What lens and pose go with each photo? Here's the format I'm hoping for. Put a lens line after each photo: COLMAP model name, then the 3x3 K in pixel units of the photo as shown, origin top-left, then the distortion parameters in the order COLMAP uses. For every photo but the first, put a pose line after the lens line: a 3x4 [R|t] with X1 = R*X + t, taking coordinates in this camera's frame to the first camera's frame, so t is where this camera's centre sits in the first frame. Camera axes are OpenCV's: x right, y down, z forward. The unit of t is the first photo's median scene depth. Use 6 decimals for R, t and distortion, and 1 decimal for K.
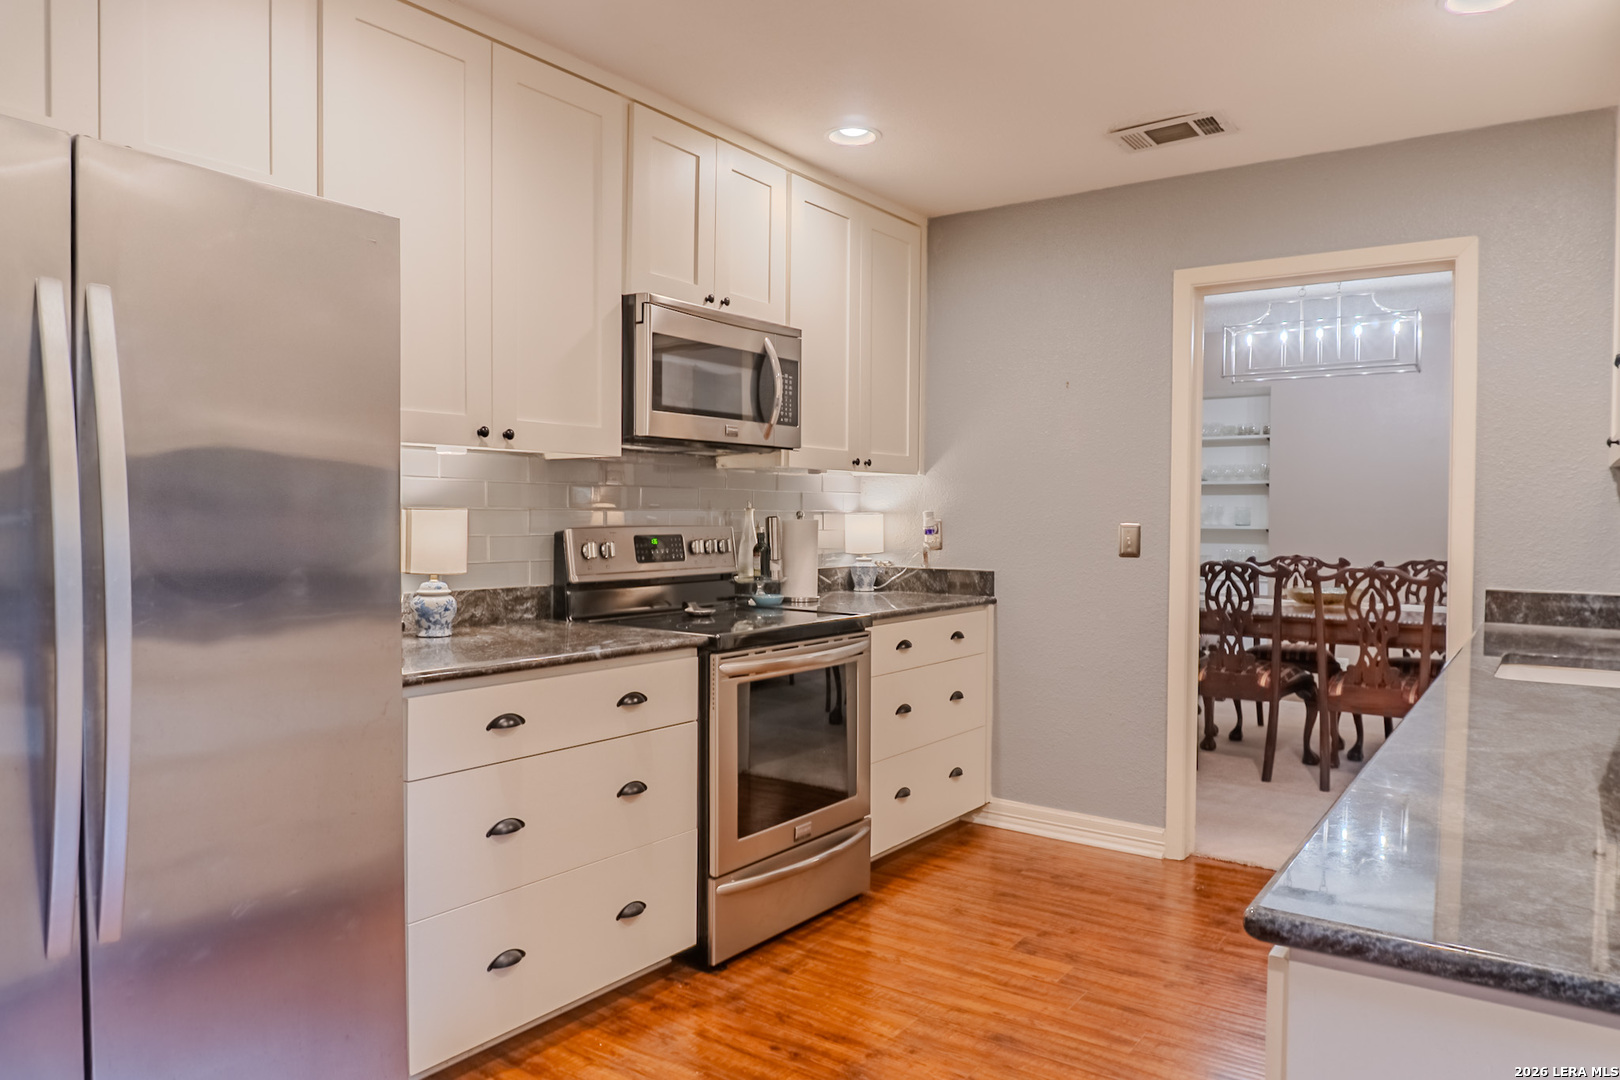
lens RADIAL K [[1078.7, 0, 814.7], [0, 1078.7, 538.3], [0, 0, 1]] dist [-0.018251, -0.000383]
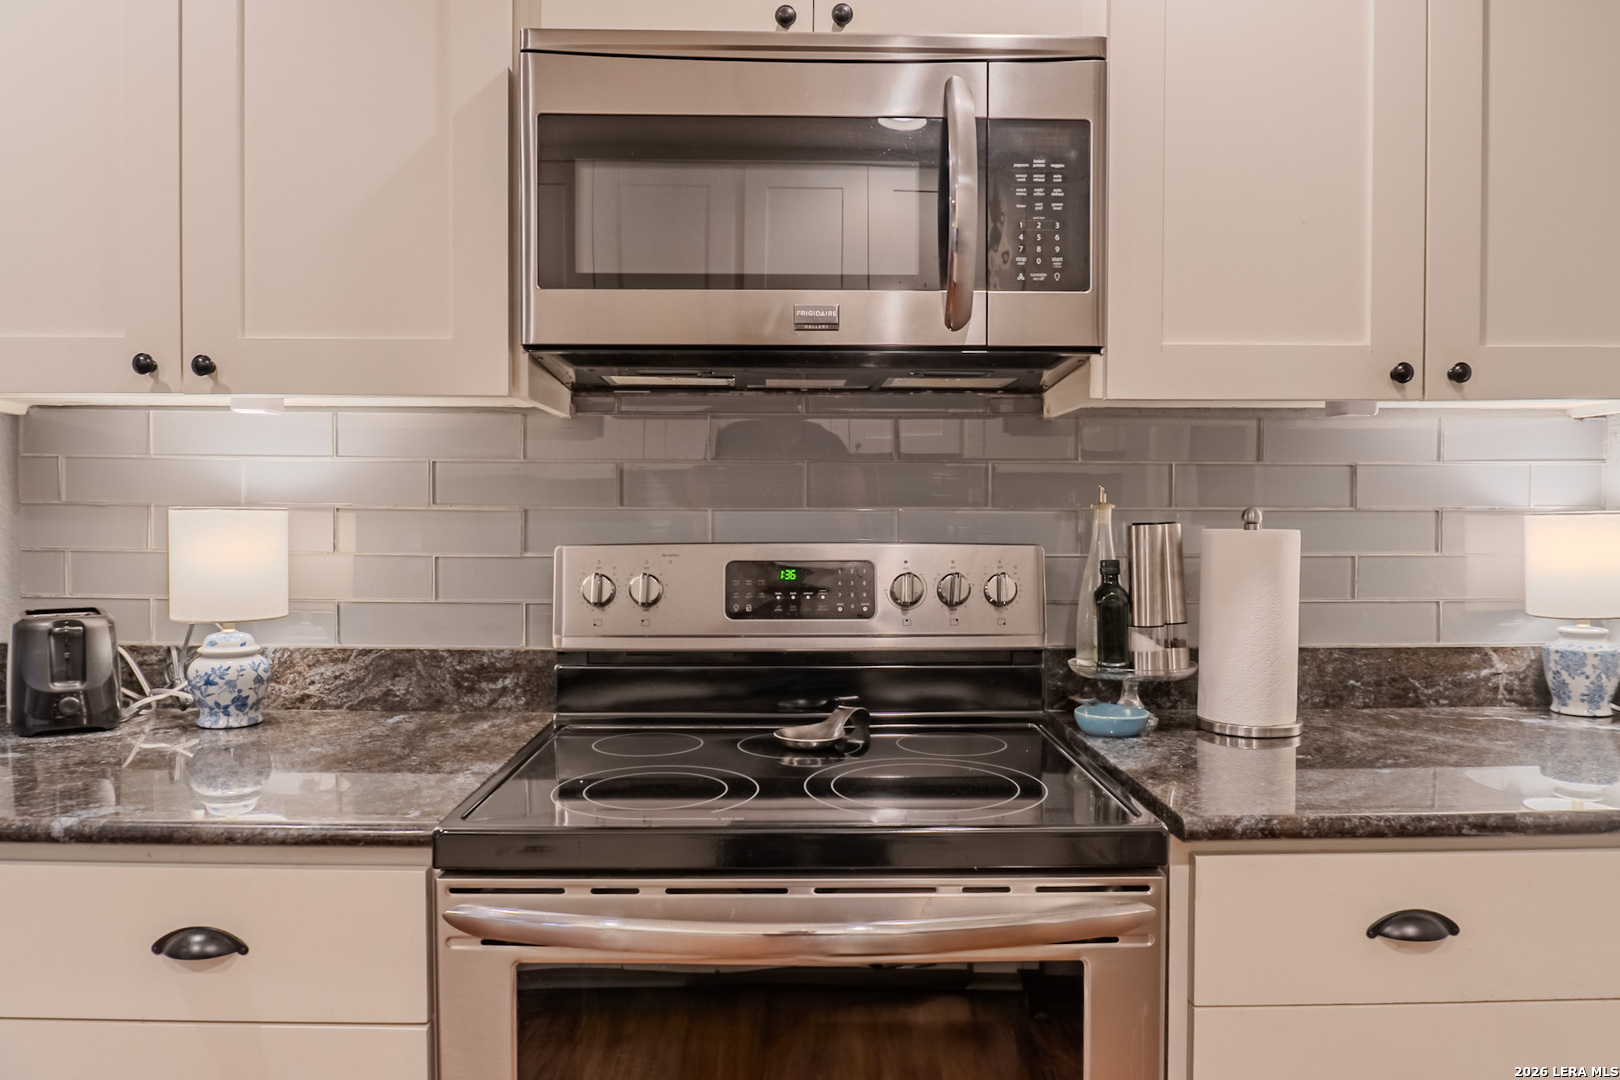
lens RADIAL K [[1124.4, 0, 810.0], [0, 1124.4, 540.0], [0, 0, 1]] dist [-0.047737, -0.001167]
pose [[0.590590, 0.019984, -0.806724, 0.226191], [-0.014943, 0.999793, 0.013827, -0.016730], [0.806834, 0.003889, 0.590766, 0.624628]]
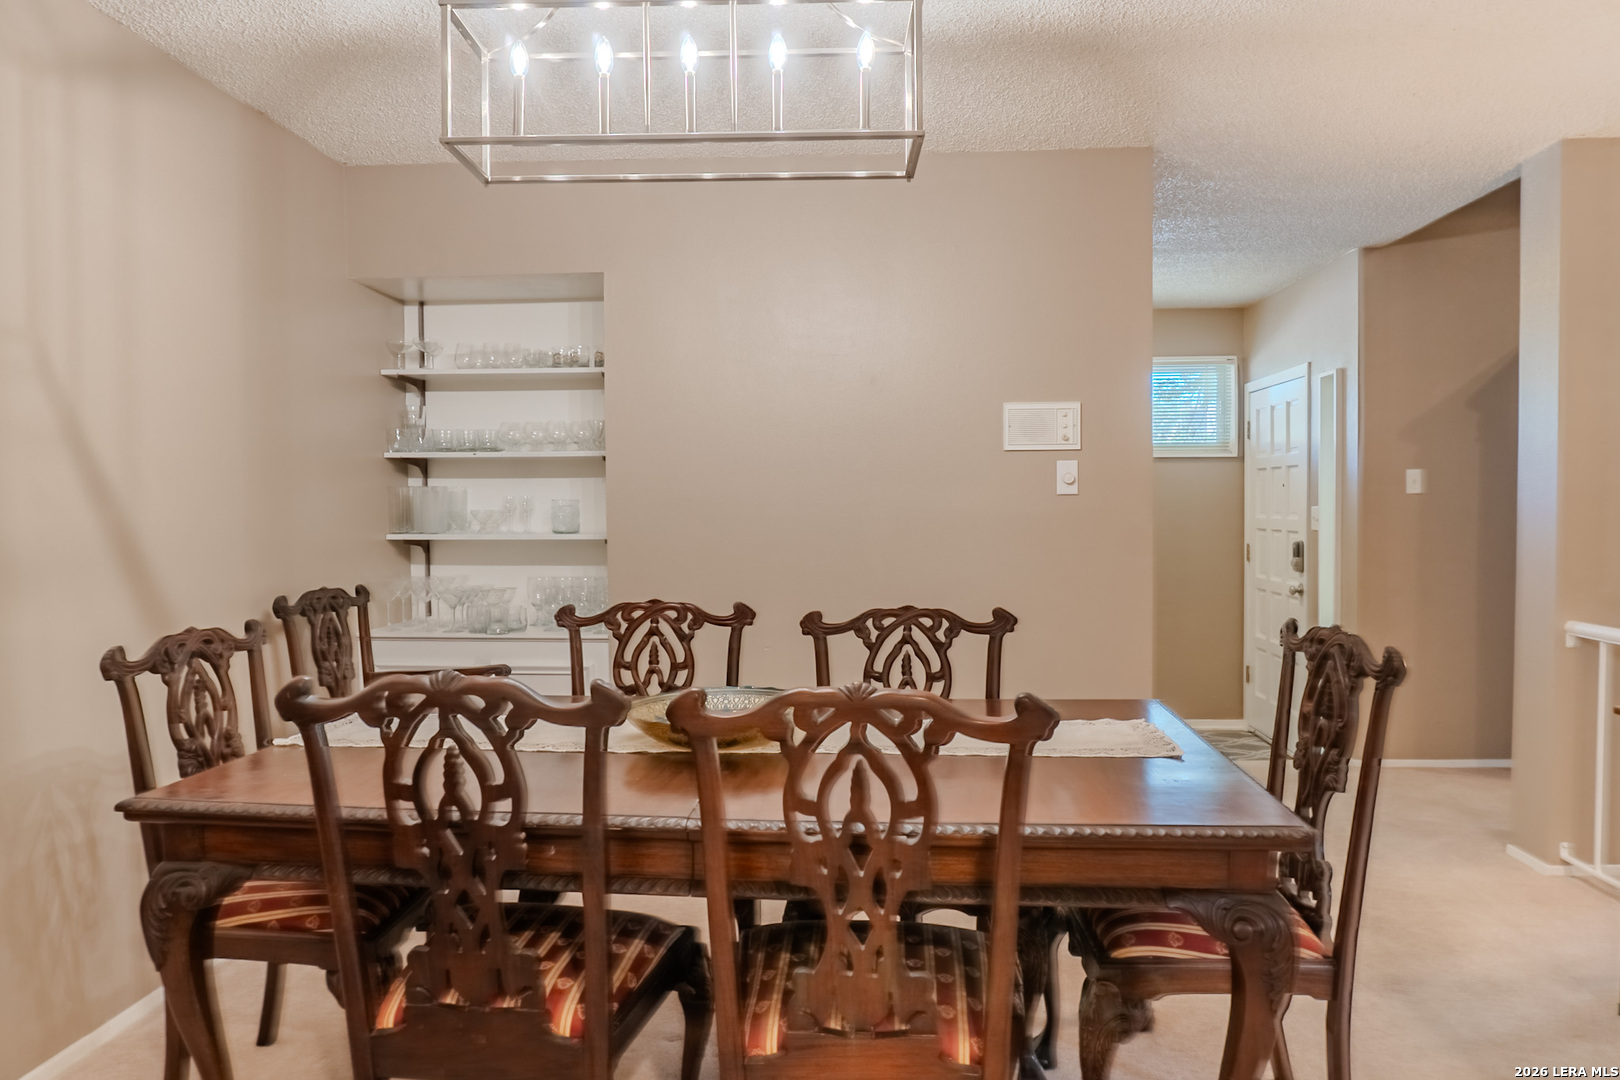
lens RADIAL K [[1105.7, 0, 817.4], [0, 1105.7, 550.5], [0, 0, 1]] dist [-0.013549, -0.001872]
pose [[0.848005, -0.032925, 0.528965, 0.389549], [0.022145, 0.999398, 0.026705, -0.028505], [-0.529526, -0.010933, 0.848223, 0.846198]]
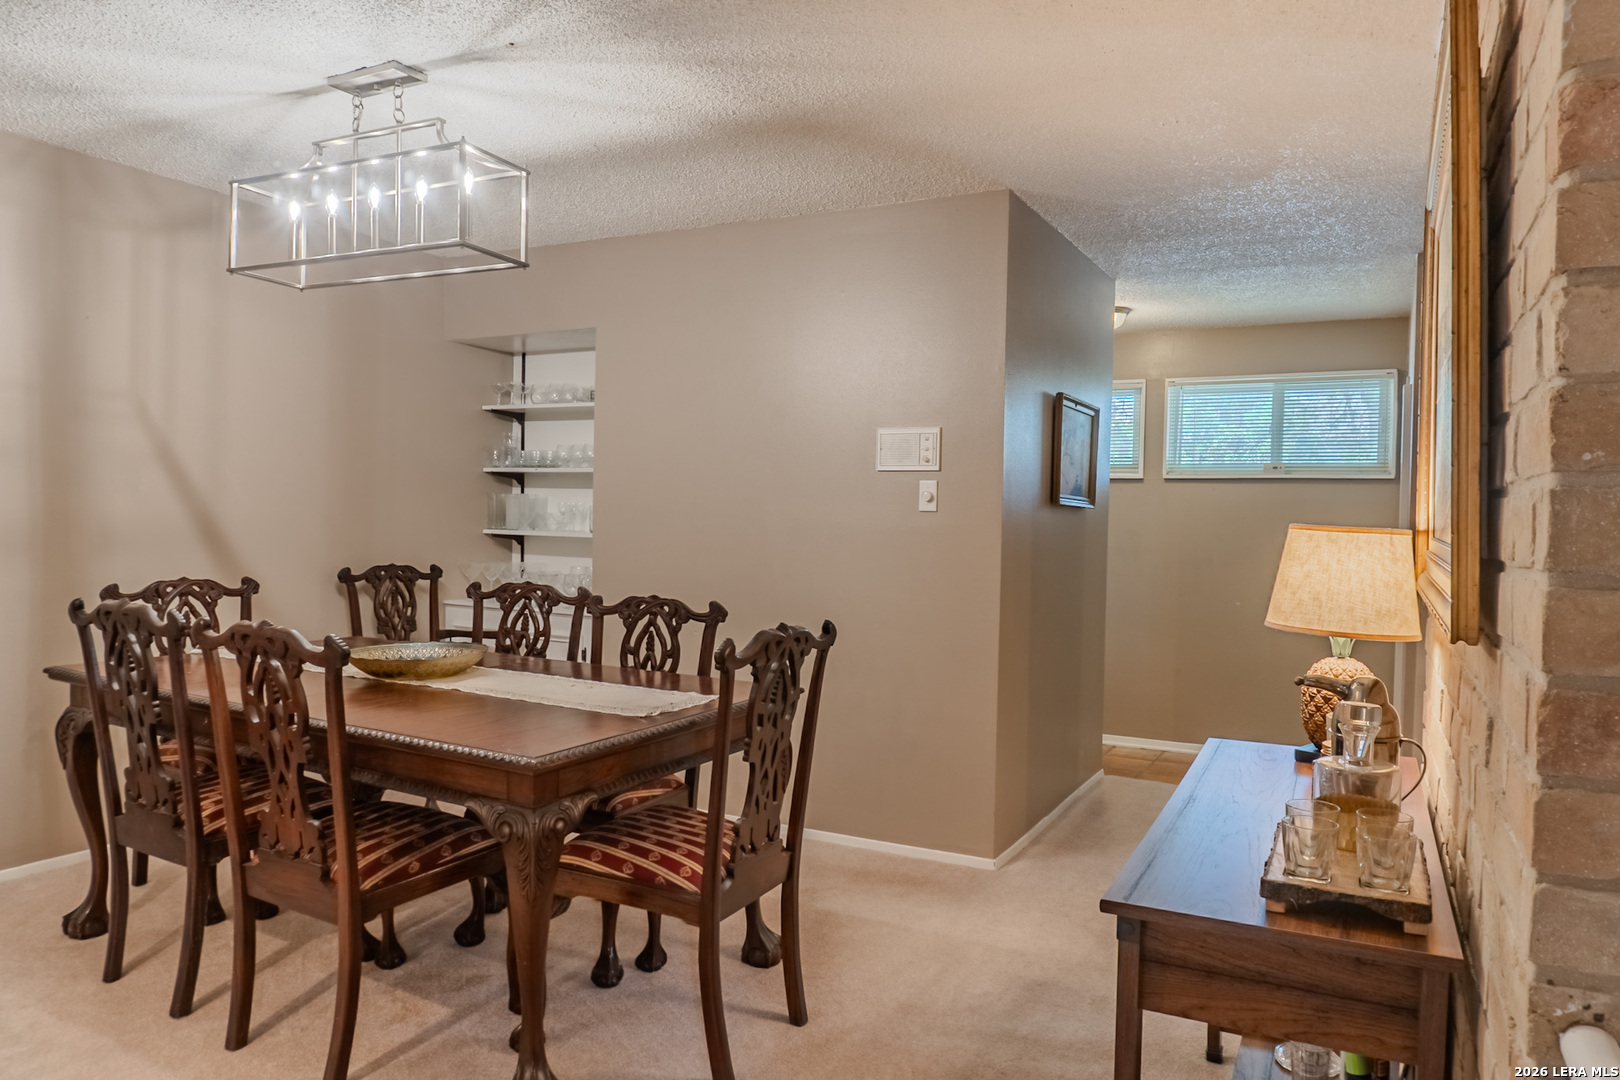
lens RADIAL K [[1078.7, 0, 814.7], [0, 1078.7, 538.3], [0, 0, 1]] dist [-0.018251, -0.000383]
pose [[0.990613, 0.011544, 0.136205, 0.828126], [-0.011859, 0.999929, 0.001502, -0.020906], [-0.136178, -0.003103, 0.990680, 0.549120]]
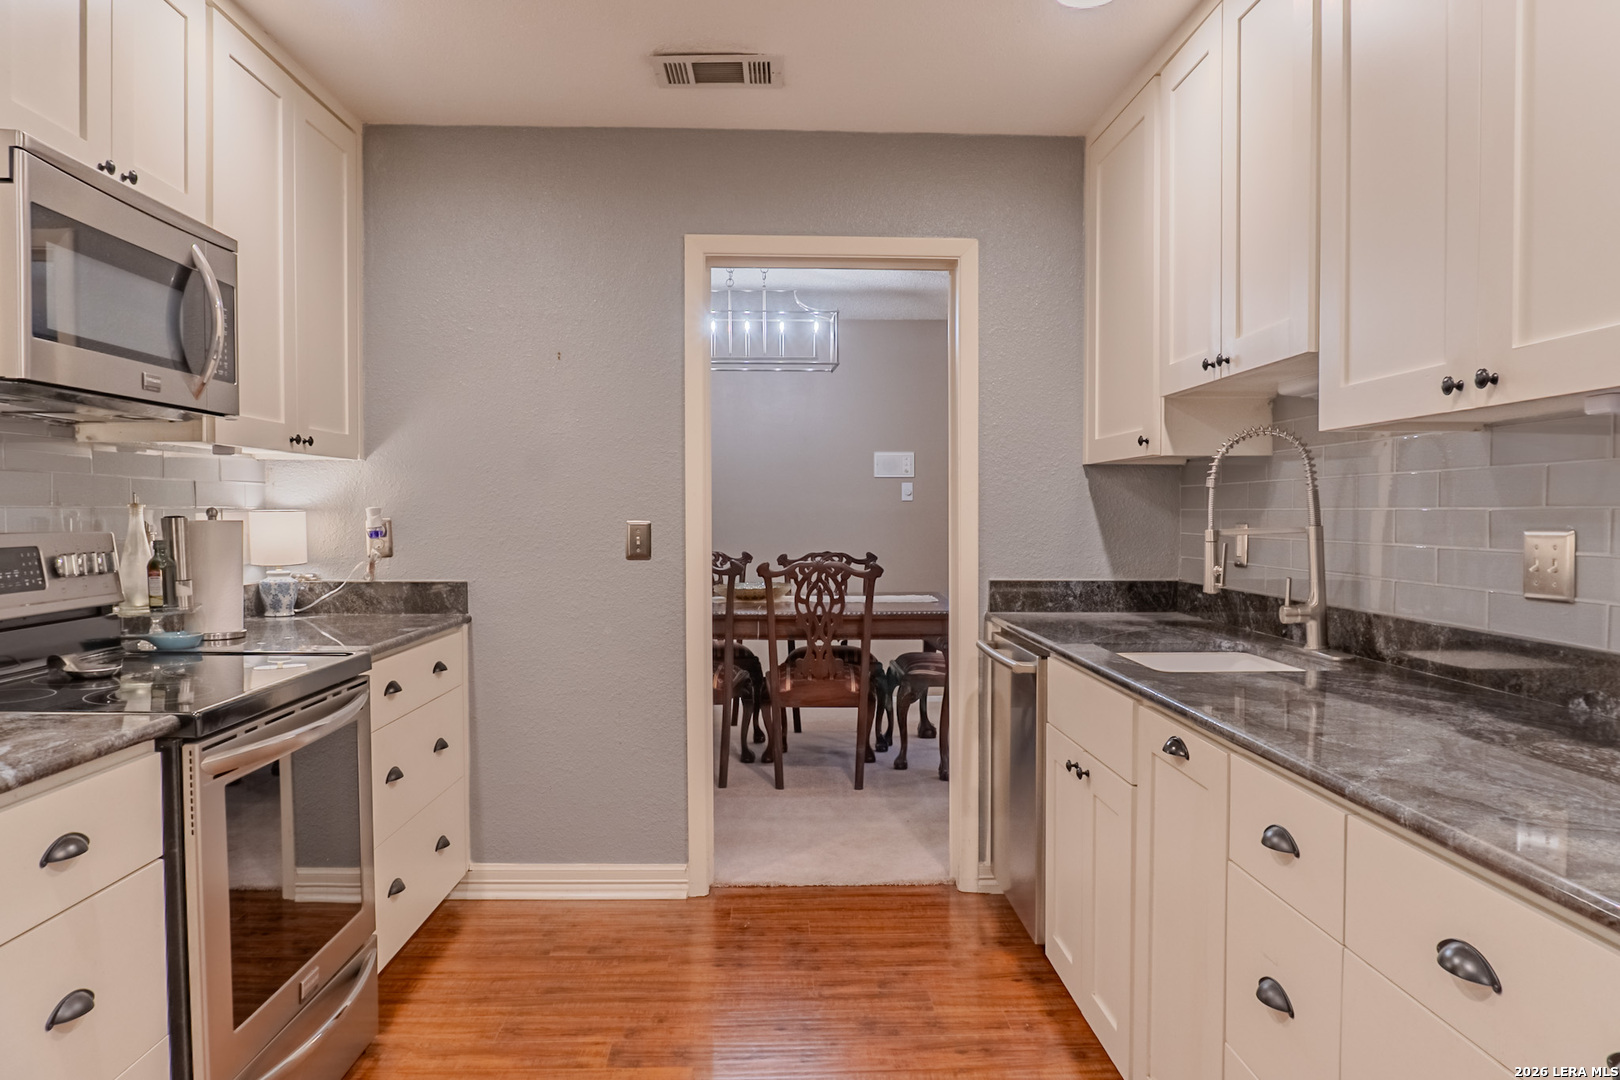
lens RADIAL K [[1096.6, 0, 809.8], [0, 1096.6, 544.1], [0, 0, 1]] dist [-0.024175, 0.002799]
pose [[0.795106, -0.023386, 0.606019, -0.133091], [0.017683, 0.999725, 0.015378, -0.006121], [-0.606212, -0.001511, 0.795302, 0.216495]]
